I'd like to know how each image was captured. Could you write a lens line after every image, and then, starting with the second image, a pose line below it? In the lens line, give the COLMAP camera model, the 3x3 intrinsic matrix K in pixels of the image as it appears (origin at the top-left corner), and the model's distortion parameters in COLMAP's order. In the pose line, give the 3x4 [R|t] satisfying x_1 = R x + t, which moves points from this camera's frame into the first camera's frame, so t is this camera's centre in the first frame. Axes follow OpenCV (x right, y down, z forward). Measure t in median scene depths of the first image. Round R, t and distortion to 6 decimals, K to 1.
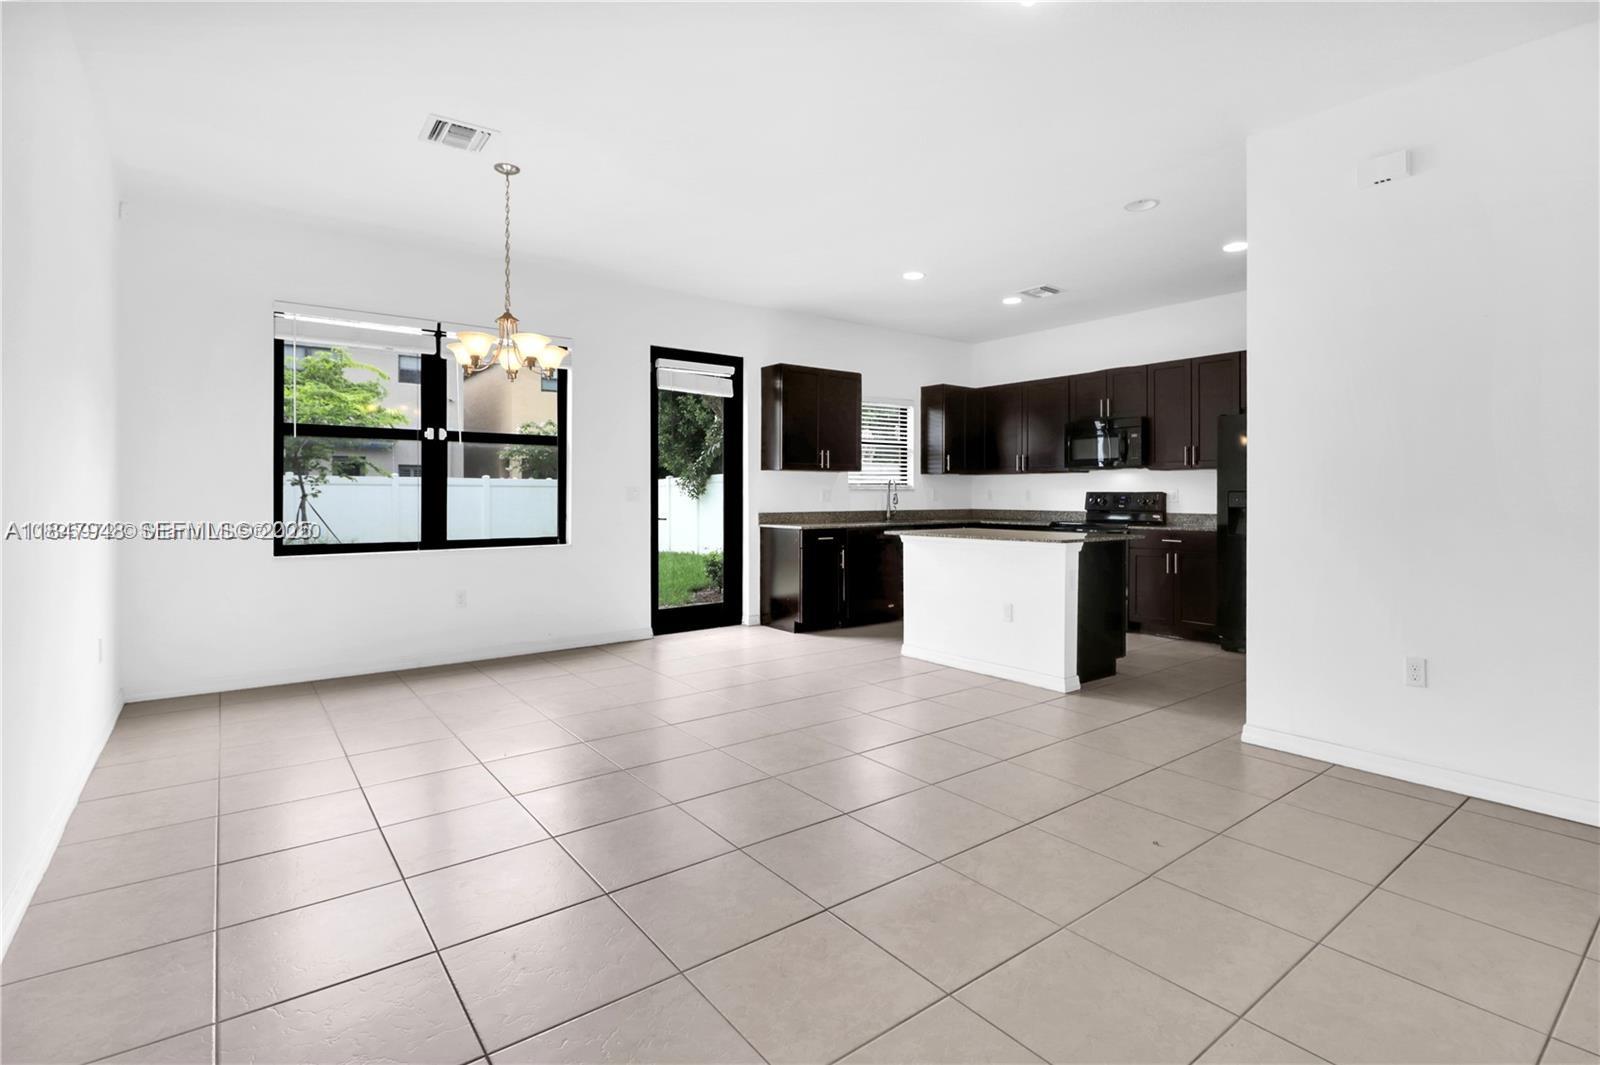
lens RADIAL K [[748.6, 0, 810.9], [0, 748.6, 496.9], [0, 0, 1]] dist [-0.006207, -0.006684]
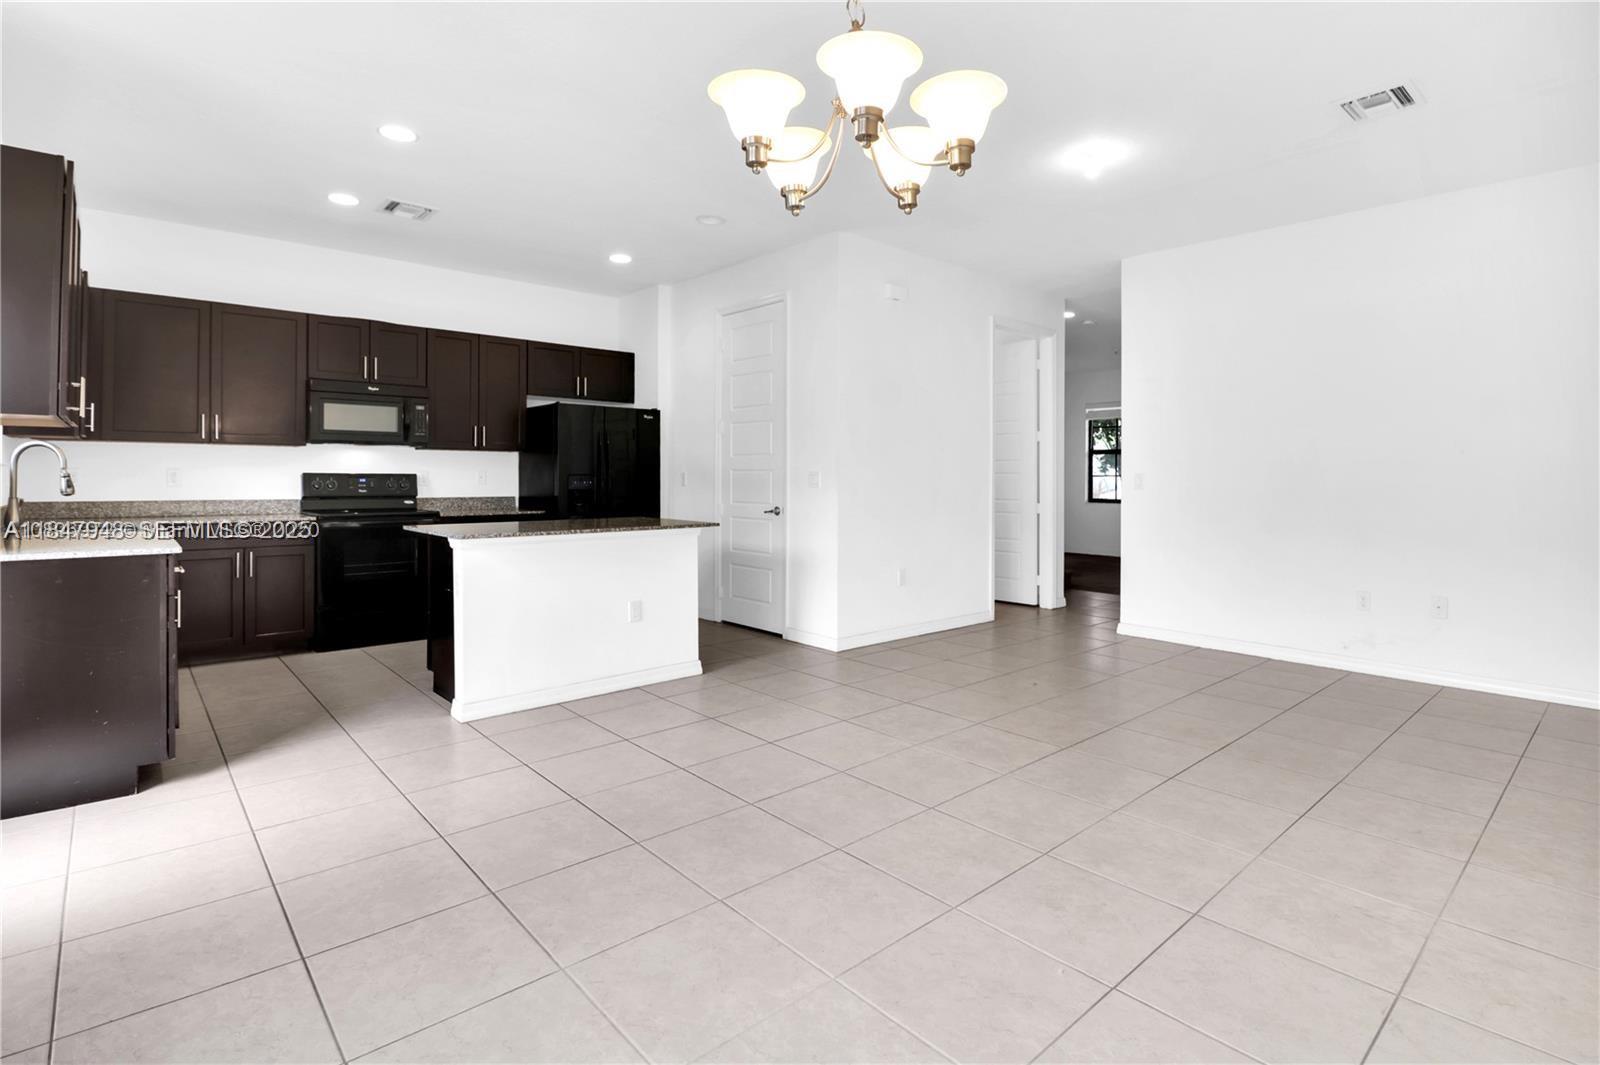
lens RADIAL K [[800.7, 0, 838.4], [0, 800.7, 475.5], [0, 0, 1]] dist [-0.002062, -0.007263]
pose [[-0.086764, 0.002211, 0.996226, -0.481934], [-0.001669, 0.999996, -0.002365, -0.003317], [-0.996227, -0.001868, -0.086760, 0.566281]]
